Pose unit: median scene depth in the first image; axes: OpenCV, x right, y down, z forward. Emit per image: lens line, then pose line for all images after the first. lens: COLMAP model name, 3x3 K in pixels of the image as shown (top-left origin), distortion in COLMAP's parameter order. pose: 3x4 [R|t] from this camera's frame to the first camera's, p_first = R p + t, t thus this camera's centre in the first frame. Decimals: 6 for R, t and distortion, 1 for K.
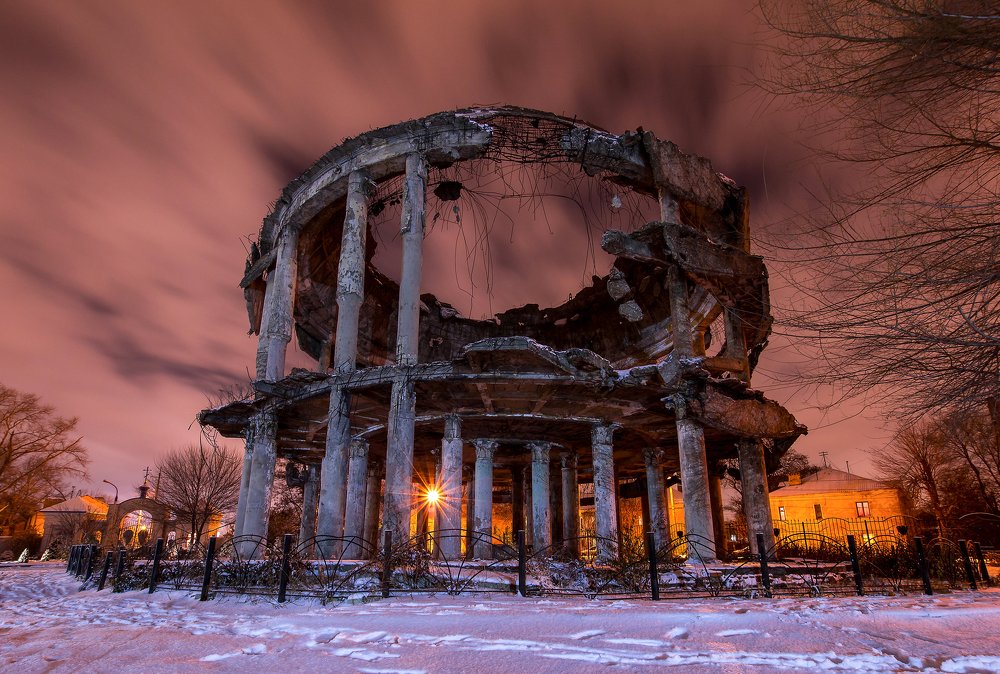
lens RADIAL K [[739.1, 0, 500.0], [0, 739.1, 337.0], [0, 0, 1]] dist [0.038455, 0.000848]
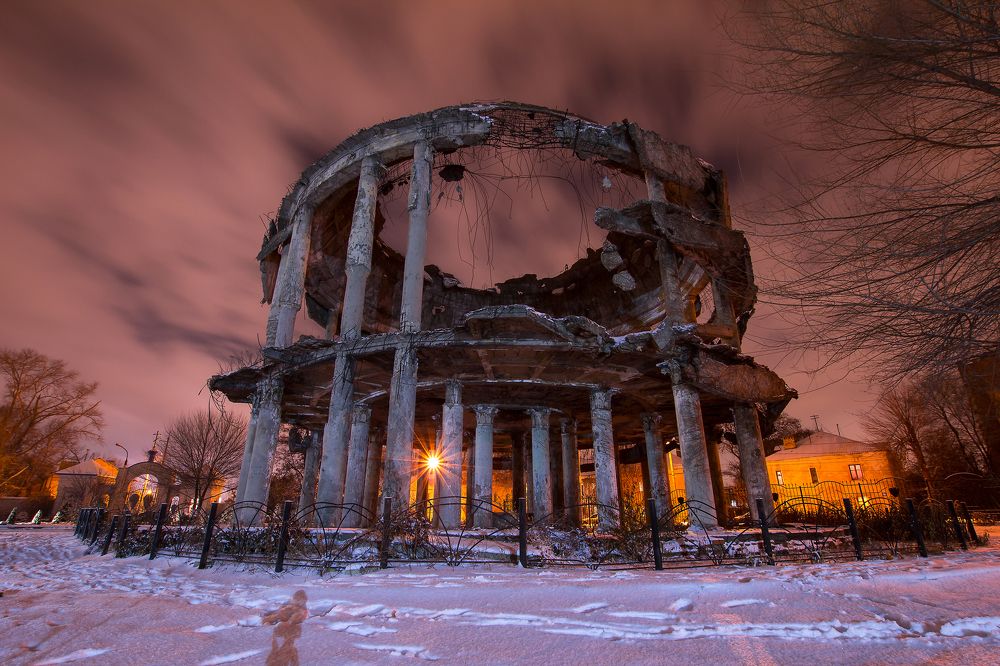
lens RADIAL K [[494.6, 0, 500.0], [0, 494.6, 333.0], [0, 0, 1]] dist [-0.000038, -0.000046]
pose [[0.999998, -0.001740, -0.000039, 0.000020], [0.001740, 0.999474, 0.032380, 0.017894], [-0.000017, -0.032380, 0.999476, 0.326755]]
